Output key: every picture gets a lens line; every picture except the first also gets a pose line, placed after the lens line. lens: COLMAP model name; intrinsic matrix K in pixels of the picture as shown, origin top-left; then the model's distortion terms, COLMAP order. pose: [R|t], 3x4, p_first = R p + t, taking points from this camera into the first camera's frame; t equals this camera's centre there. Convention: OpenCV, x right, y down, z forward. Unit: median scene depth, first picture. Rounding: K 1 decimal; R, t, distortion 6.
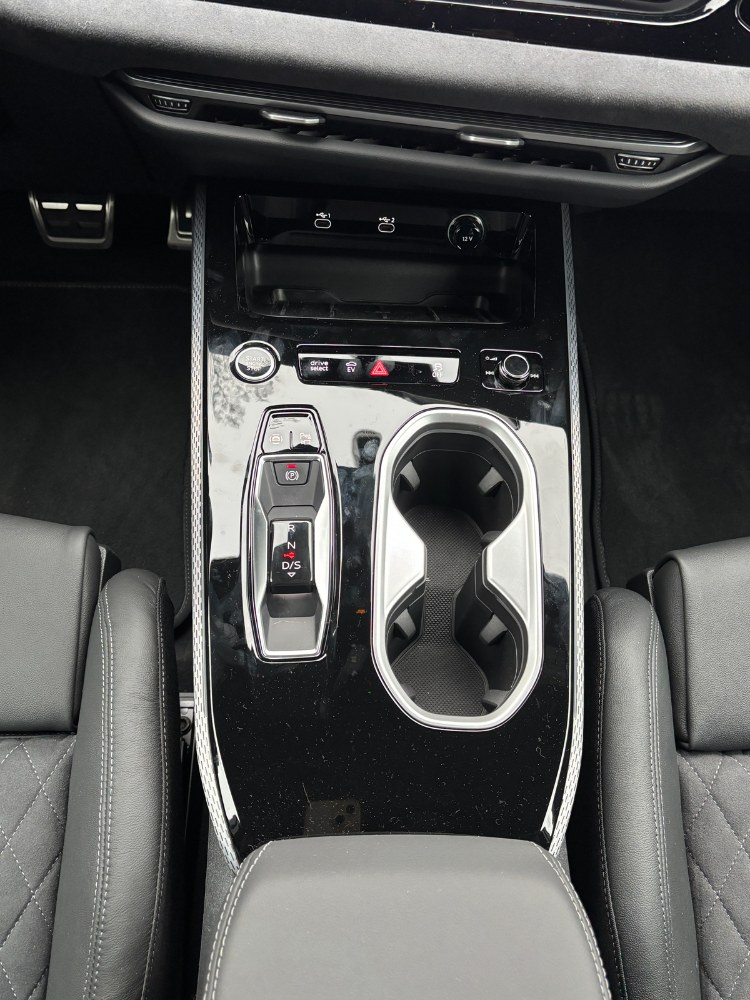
lens RADIAL K [[843.3, 0, 370.2], [0, 843.3, 496.7], [0, 0, 1]] dist [0.044542, -0.044674]
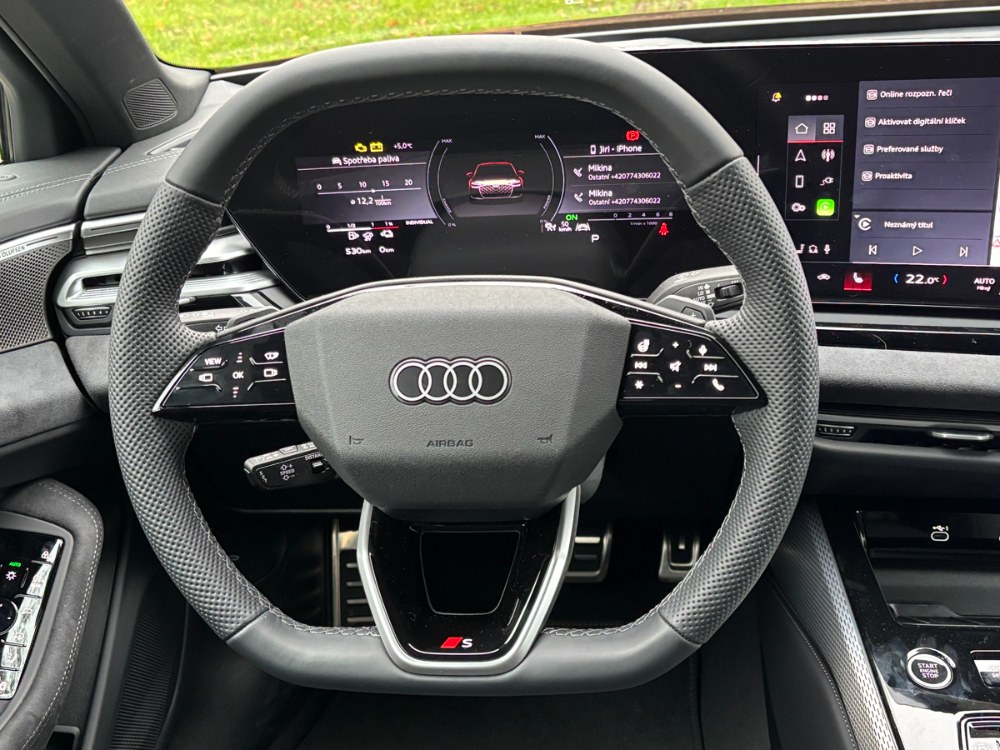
lens RADIAL K [[1076.9, 0, 496.0], [0, 1076.9, 379.1], [0, 0, 1]] dist [0.034087, 0.000000]
pose [[0.989654, -0.050181, -0.134410, -0.463896], [-0.020383, 0.878159, -0.477934, 0.156605], [0.142017, 0.475729, 0.868051, -0.307735]]
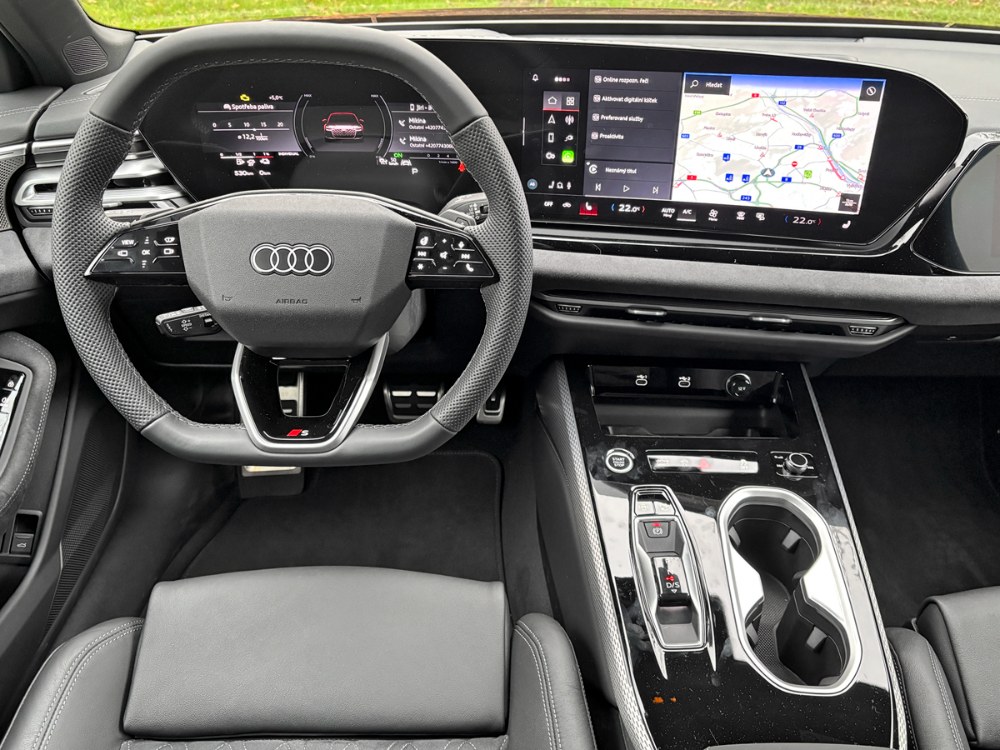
lens RADIAL K [[843.3, 0, 497.9], [0, 843.3, 374.3], [0, 0, 1]] dist [0.044542, -0.044674]
pose [[0.999511, -0.024729, -0.019118, -0.335119], [0.015190, 0.918829, -0.394362, 0.298113], [0.027318, 0.393879, 0.918756, -0.458557]]
